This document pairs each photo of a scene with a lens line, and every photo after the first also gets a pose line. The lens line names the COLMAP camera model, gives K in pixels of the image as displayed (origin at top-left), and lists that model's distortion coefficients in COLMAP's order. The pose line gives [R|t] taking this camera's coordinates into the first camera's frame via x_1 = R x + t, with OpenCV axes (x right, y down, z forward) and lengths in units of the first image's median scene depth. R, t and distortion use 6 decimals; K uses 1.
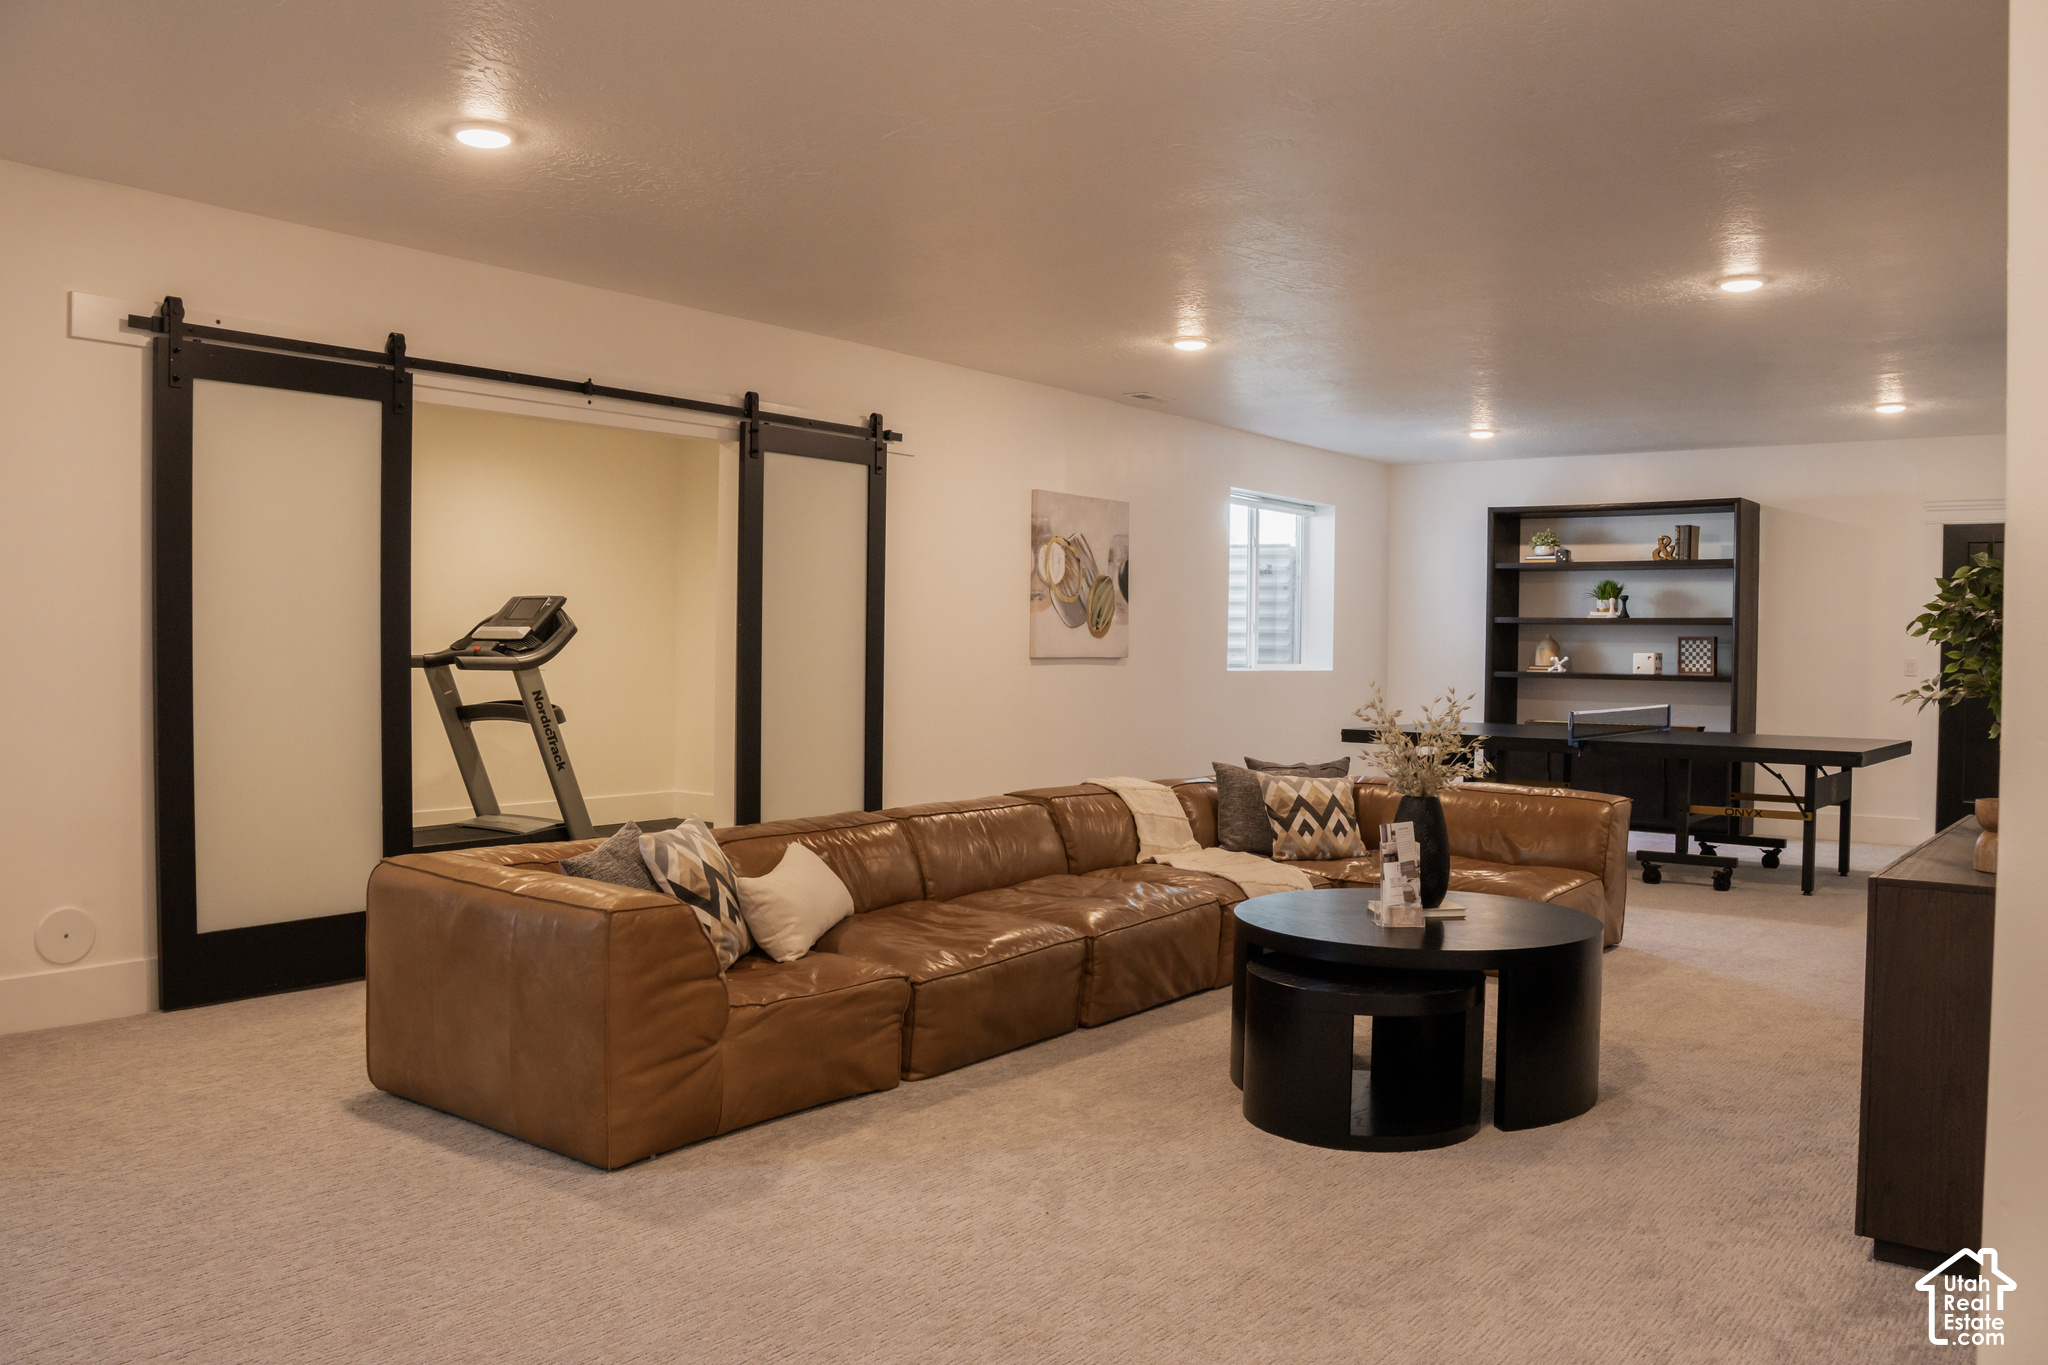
lens RADIAL K [[1584.4, 0, 1026.5], [0, 1584.4, 681.1], [0, 0, 1]] dist [-0.108596, 0.017254]
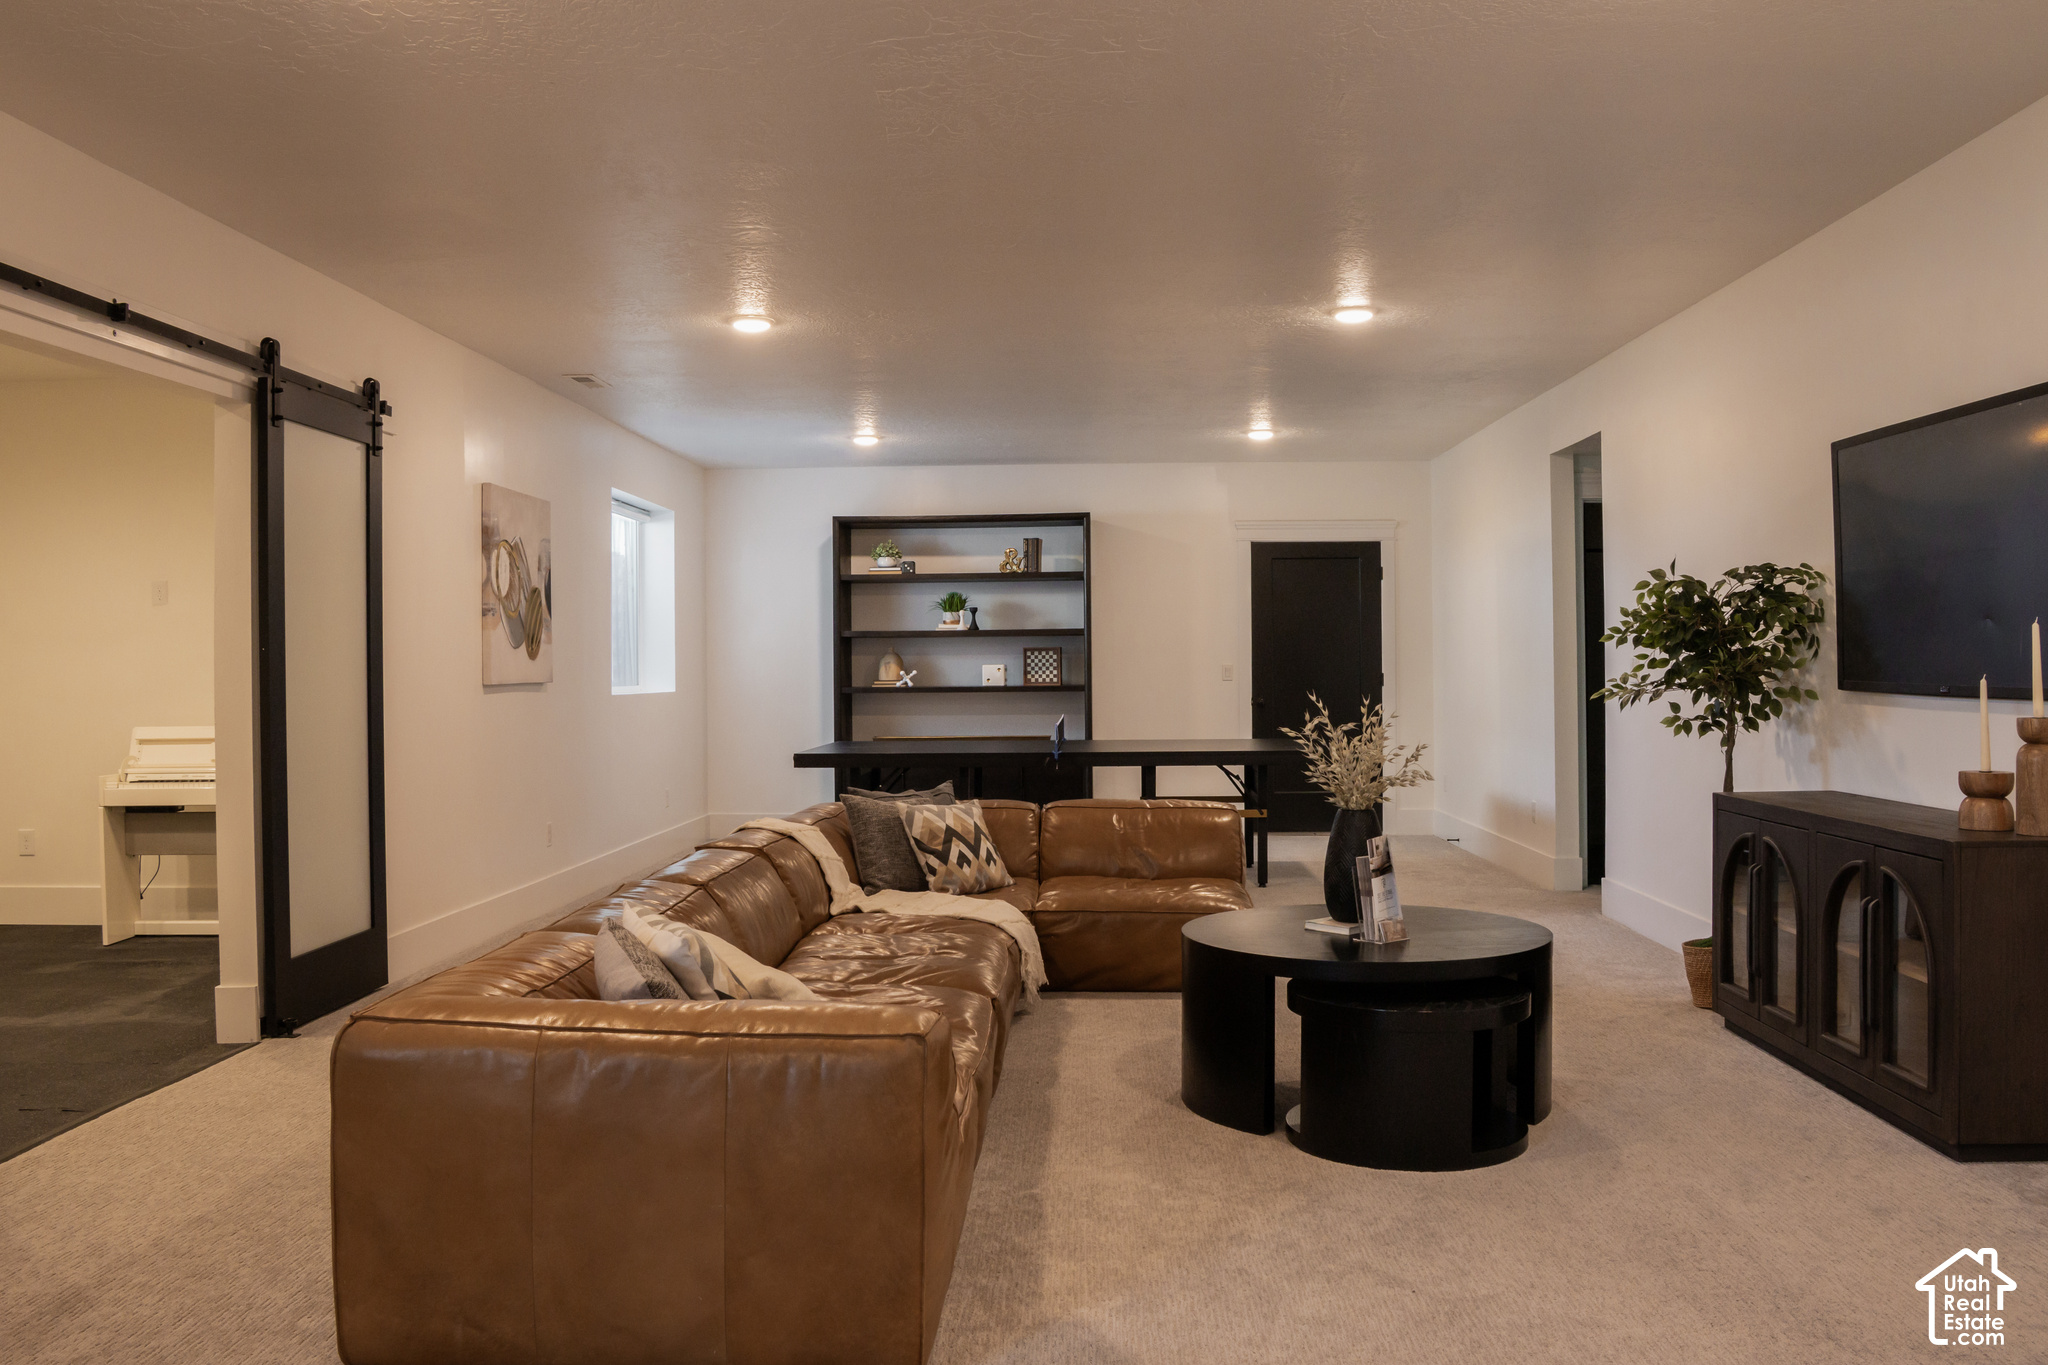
lens RADIAL K [[1677.5, 0, 1021.3], [0, 1677.5, 677.7], [0, 0, 1]] dist [-0.082706, 0.006035]
pose [[0.819998, -0.024202, 0.571854, -0.263857], [0.031761, 0.999490, -0.003243, -0.006977], [-0.571484, 0.020822, 0.820349, 0.125852]]
